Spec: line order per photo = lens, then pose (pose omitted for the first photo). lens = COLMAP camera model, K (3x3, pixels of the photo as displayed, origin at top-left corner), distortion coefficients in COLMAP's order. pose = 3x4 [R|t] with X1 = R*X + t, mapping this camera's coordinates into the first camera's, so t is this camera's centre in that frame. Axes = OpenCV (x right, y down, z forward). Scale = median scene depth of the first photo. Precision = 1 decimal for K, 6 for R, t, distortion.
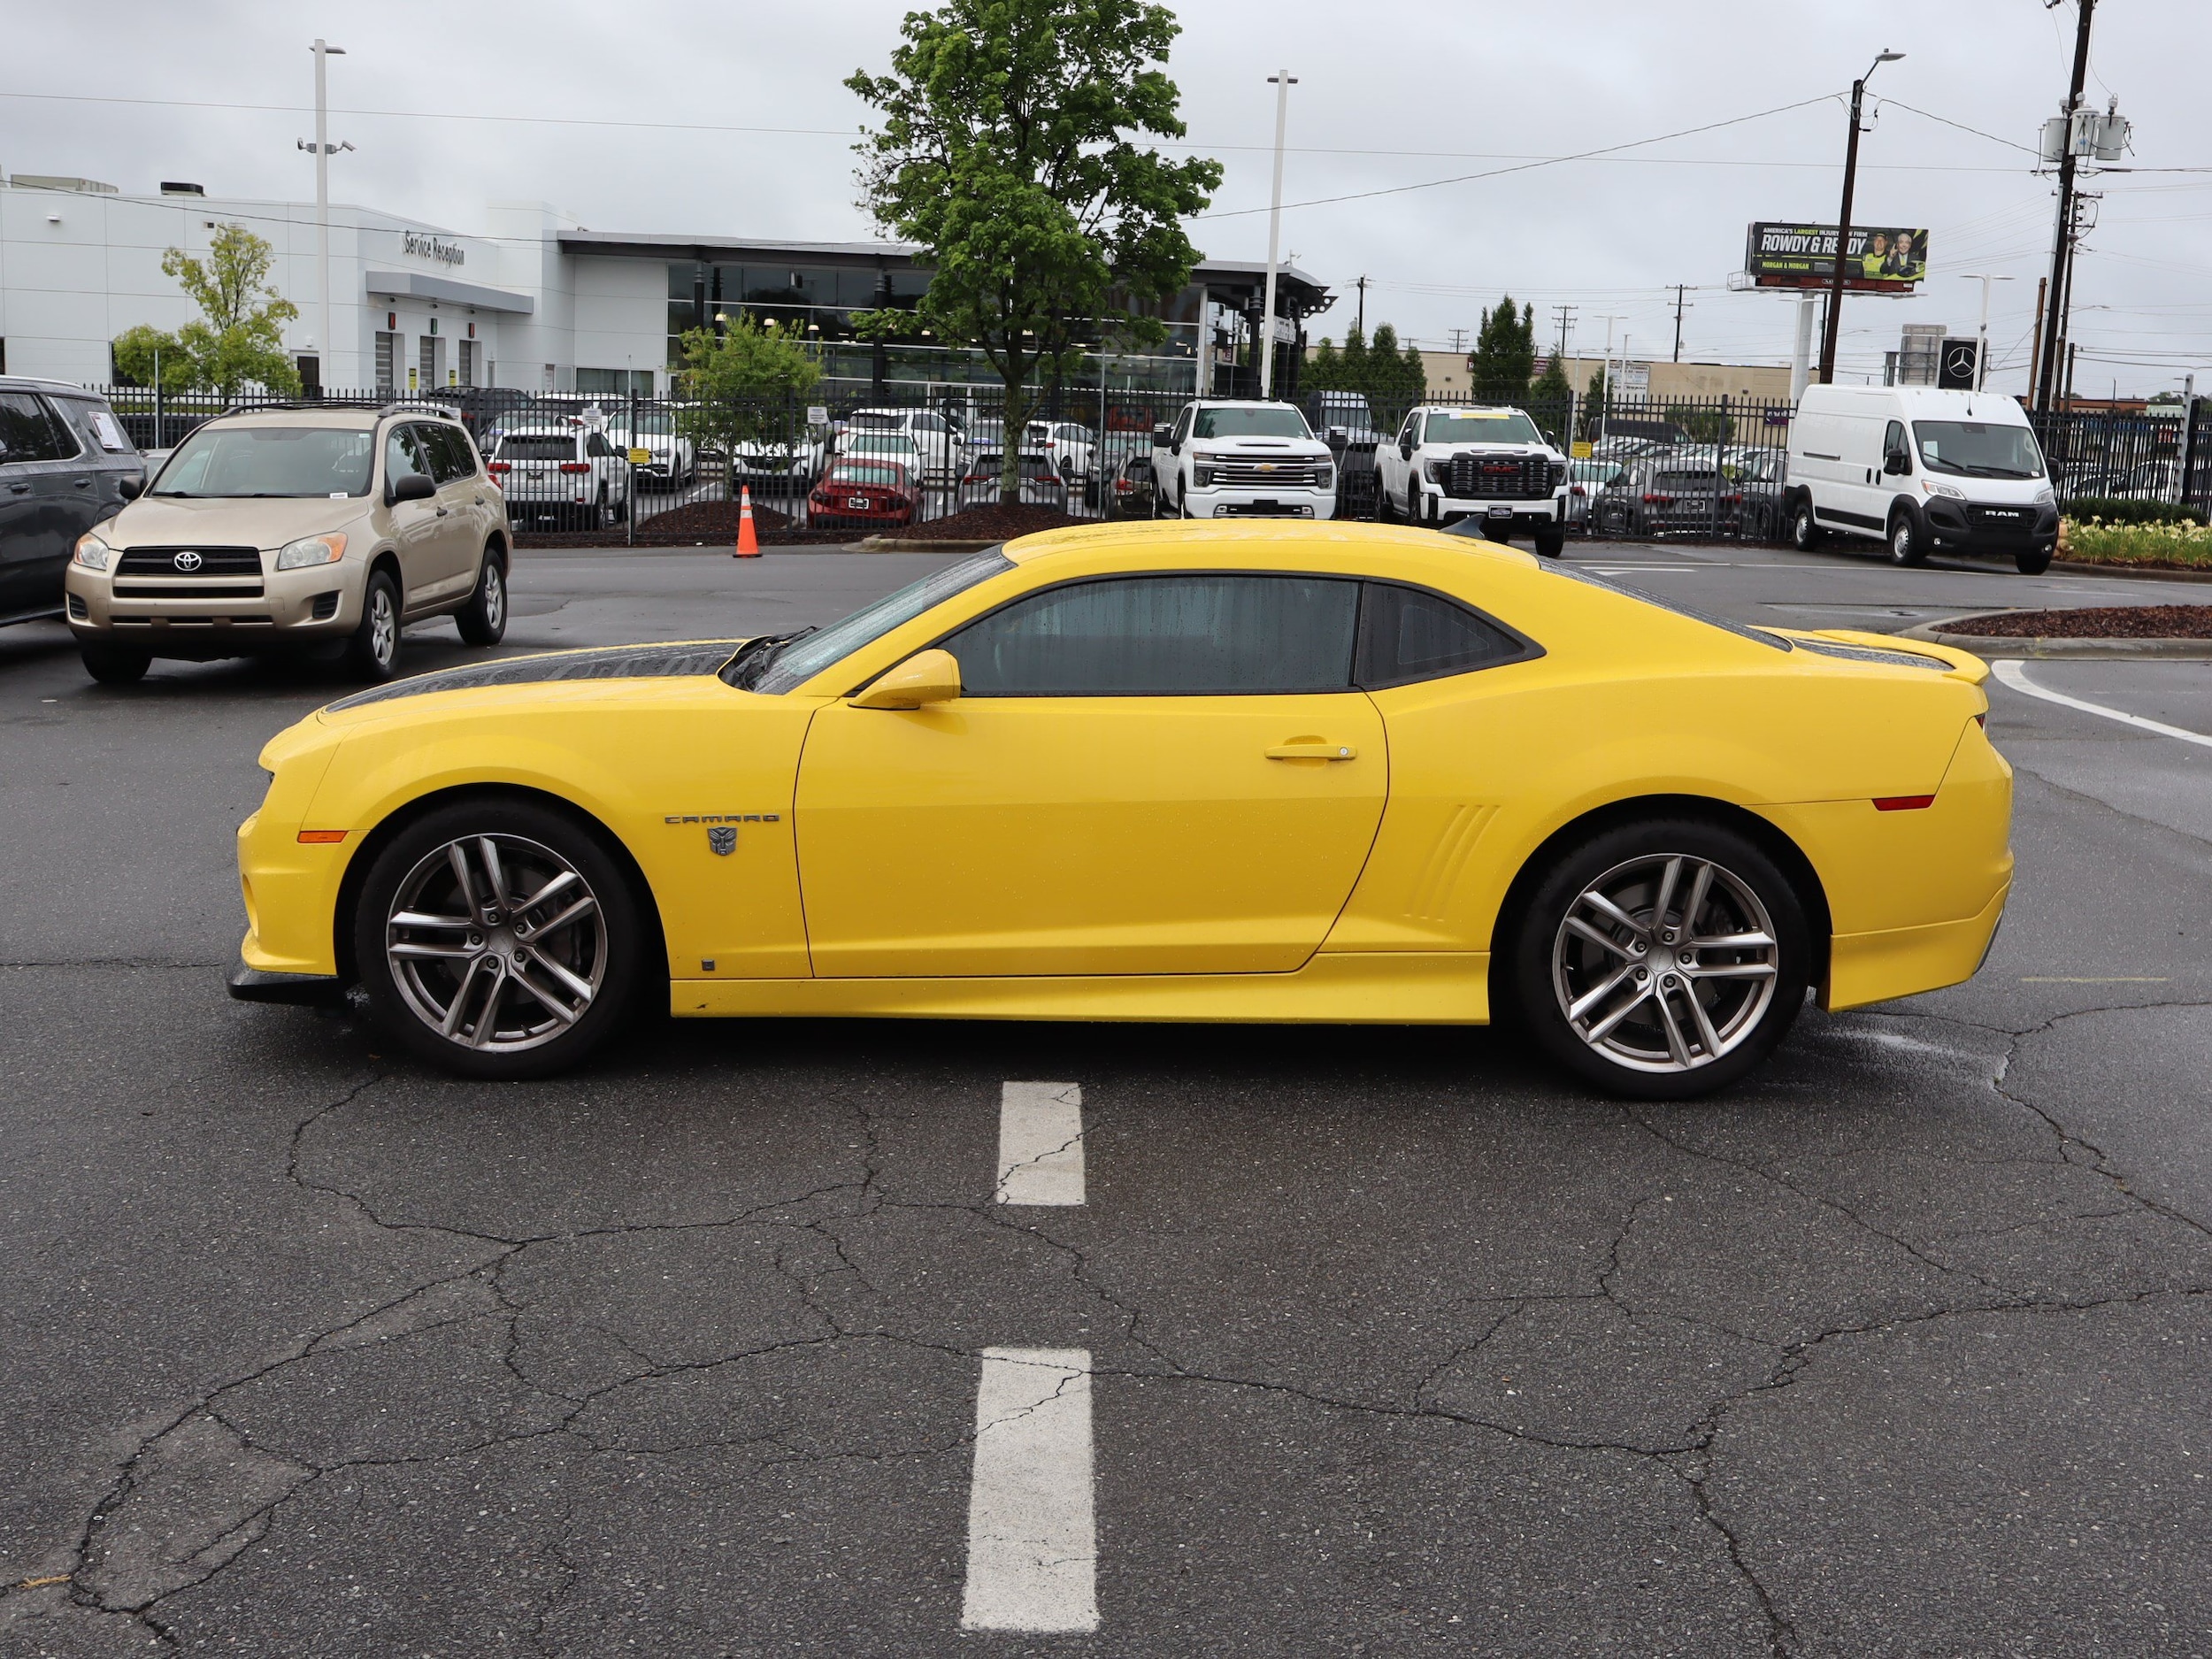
lens RADIAL K [[2447.9, 0, 1100.1], [0, 2447.9, 834.7], [0, 0, 1]] dist [0.024611, 0.000000]
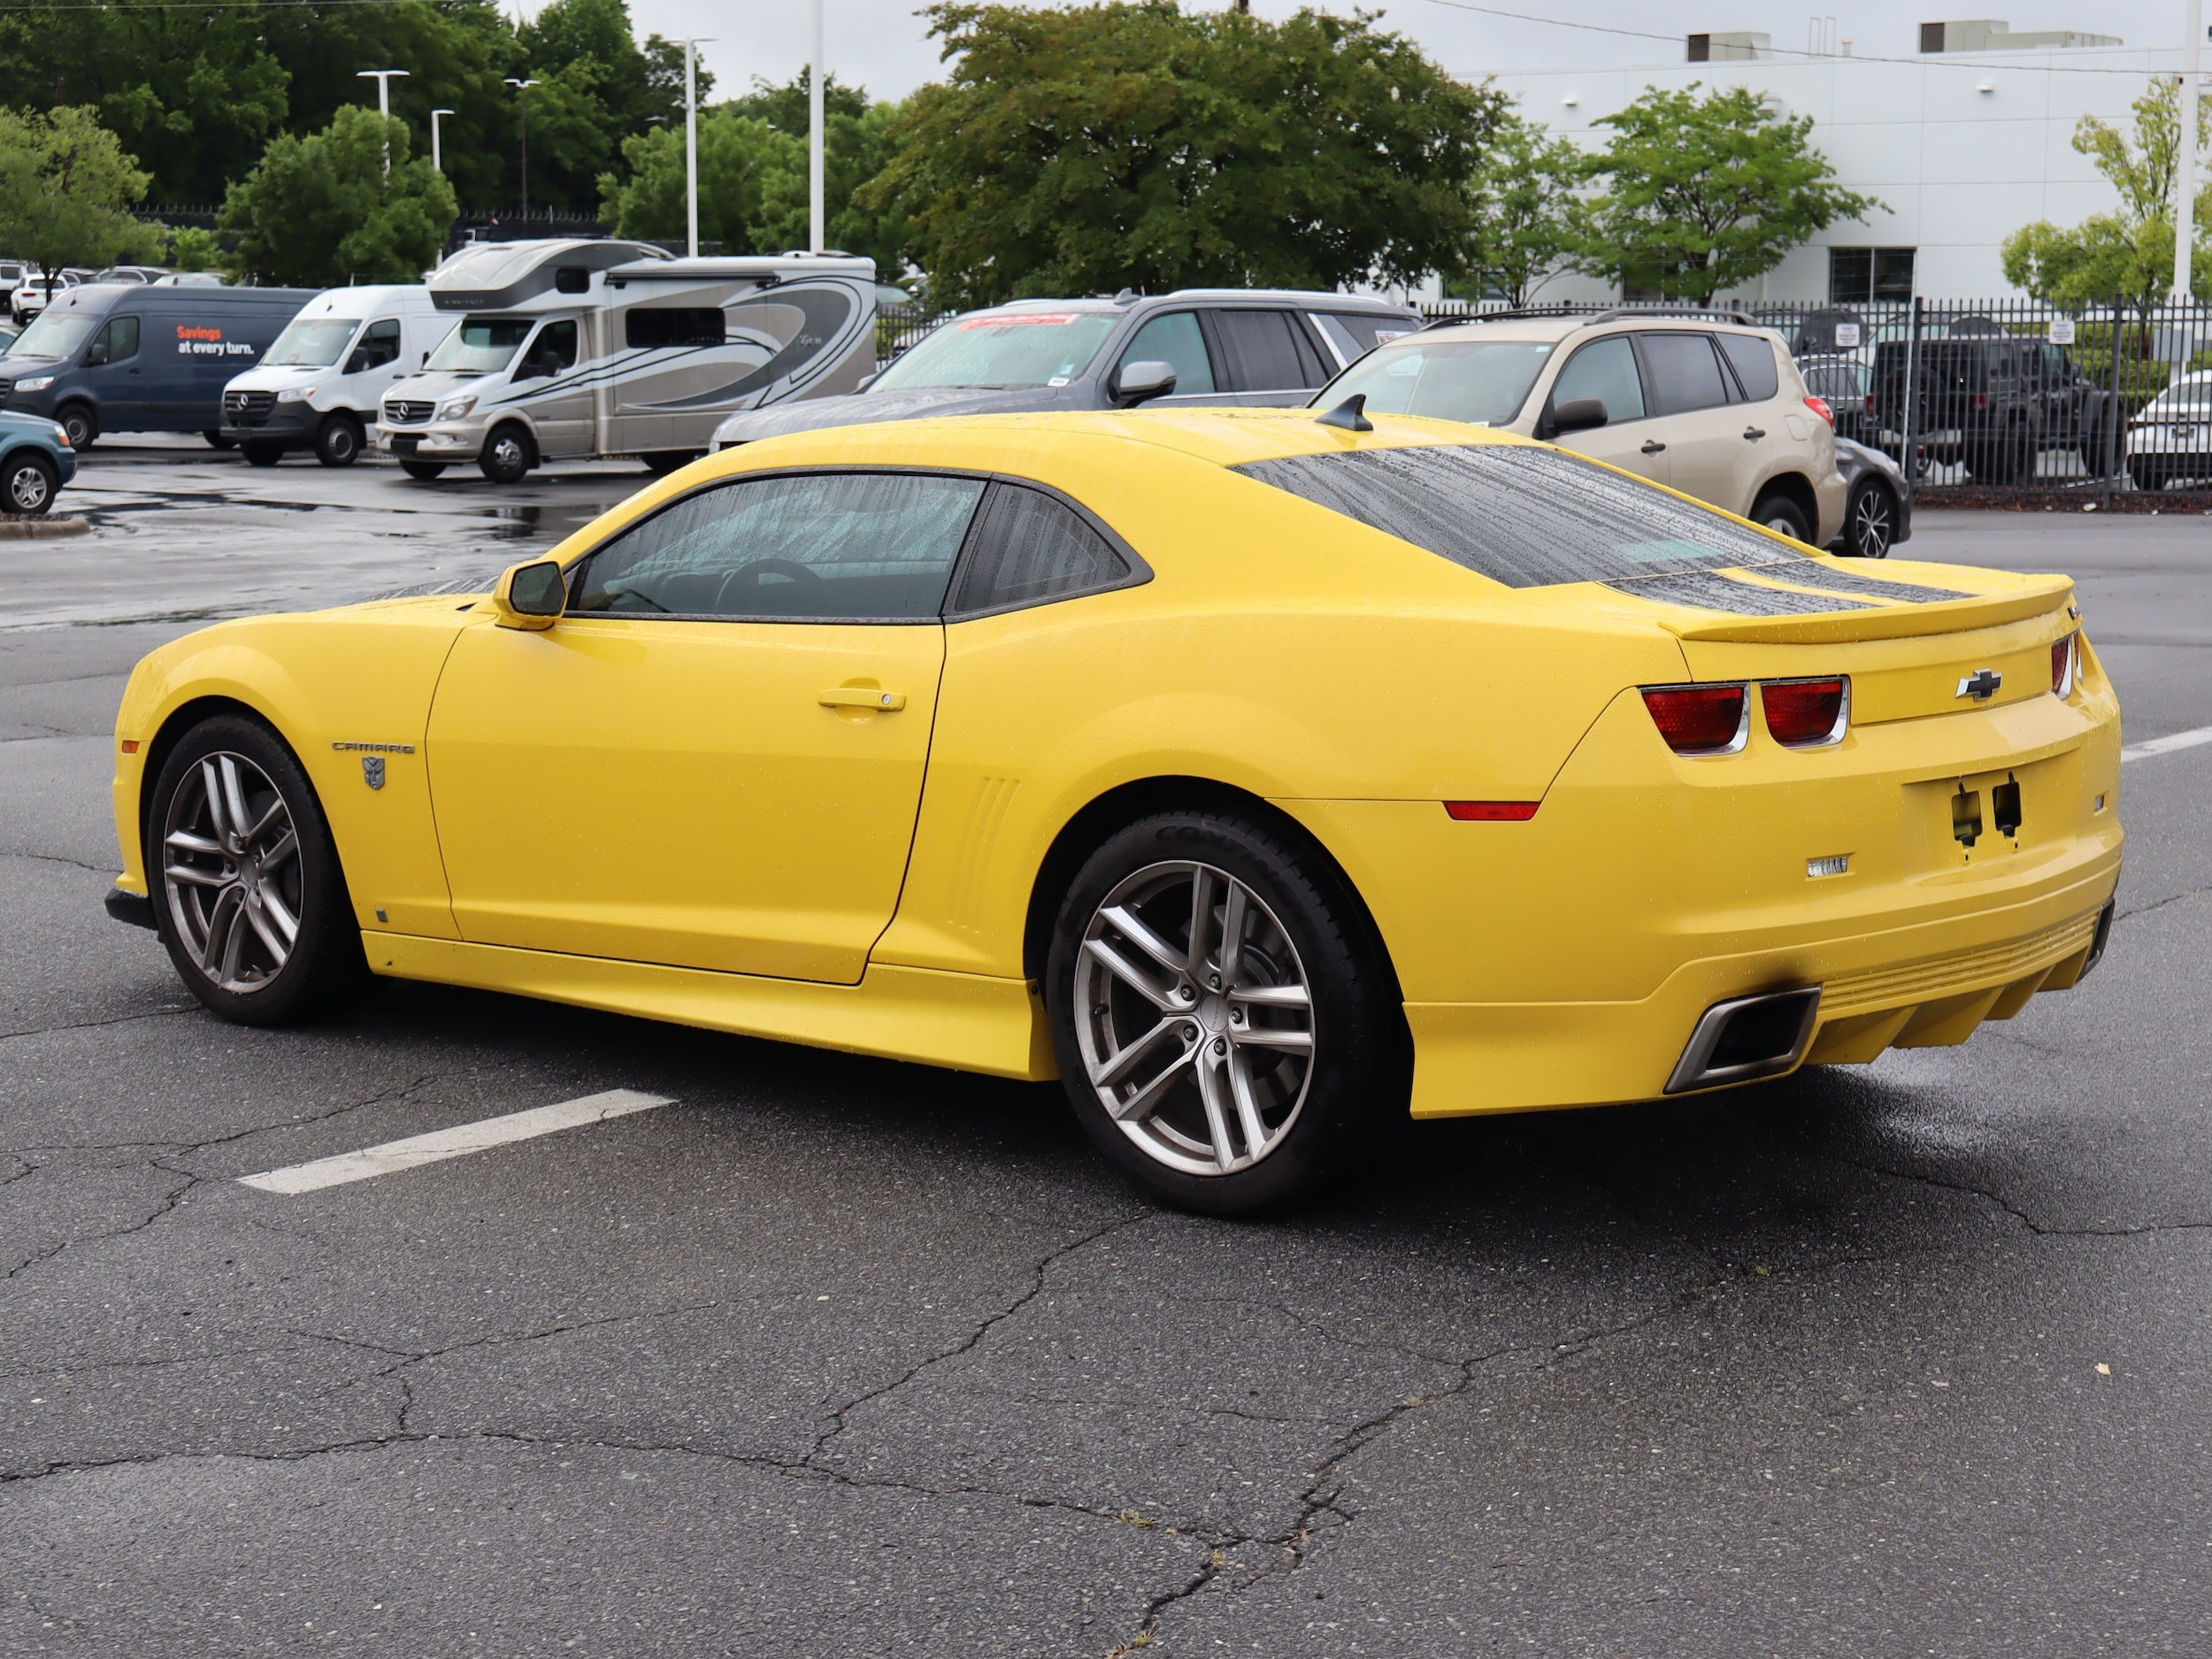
lens RADIAL K [[3497.4, 0, 1105.1], [0, 3497.4, 830.6], [0, 0, 1]] dist [0.033991, 0.000000]
pose [[0.755810, 0.064053, -0.651651, 0.856864], [-0.080584, 0.996738, 0.004509, -0.003553], [0.649814, 0.049105, 0.758506, 0.216986]]
